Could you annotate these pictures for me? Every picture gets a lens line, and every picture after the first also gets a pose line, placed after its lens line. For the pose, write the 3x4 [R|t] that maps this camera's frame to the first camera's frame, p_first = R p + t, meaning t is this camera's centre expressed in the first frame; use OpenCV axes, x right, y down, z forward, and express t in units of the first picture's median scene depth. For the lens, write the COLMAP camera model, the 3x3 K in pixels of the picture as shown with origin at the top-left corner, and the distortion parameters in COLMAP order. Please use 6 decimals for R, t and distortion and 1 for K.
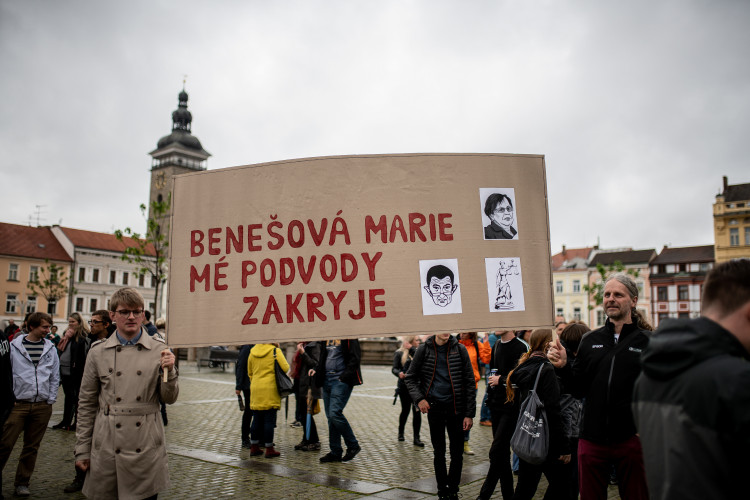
lens RADIAL K [[715.1, 0, 377.4], [0, 715.1, 243.9], [0, 0, 1]] dist [-0.047476, 0.065429]
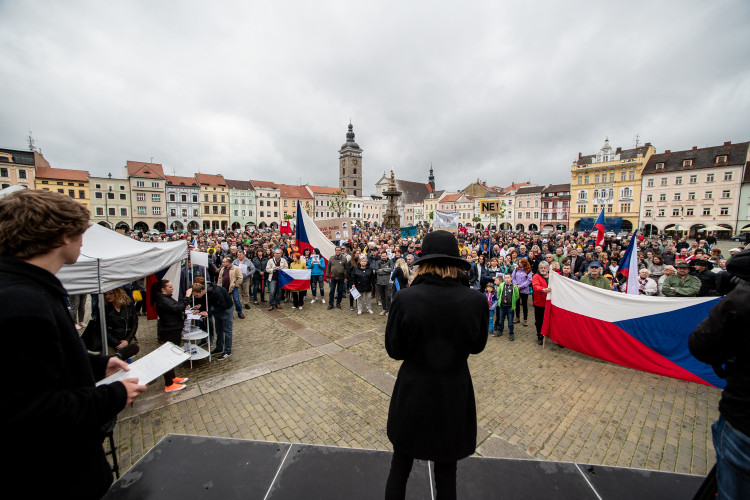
lens RADIAL K [[302.9, 0, 376.8], [0, 302.9, 246.9], [0, 0, 1]] dist [-0.052057, 0.032232]
pose [[0.979782, 0.000359, -0.200067, 0.037254], [0.041972, 0.977377, 0.207299, -0.021962], [0.195615, -0.211505, 0.957601, -0.091804]]
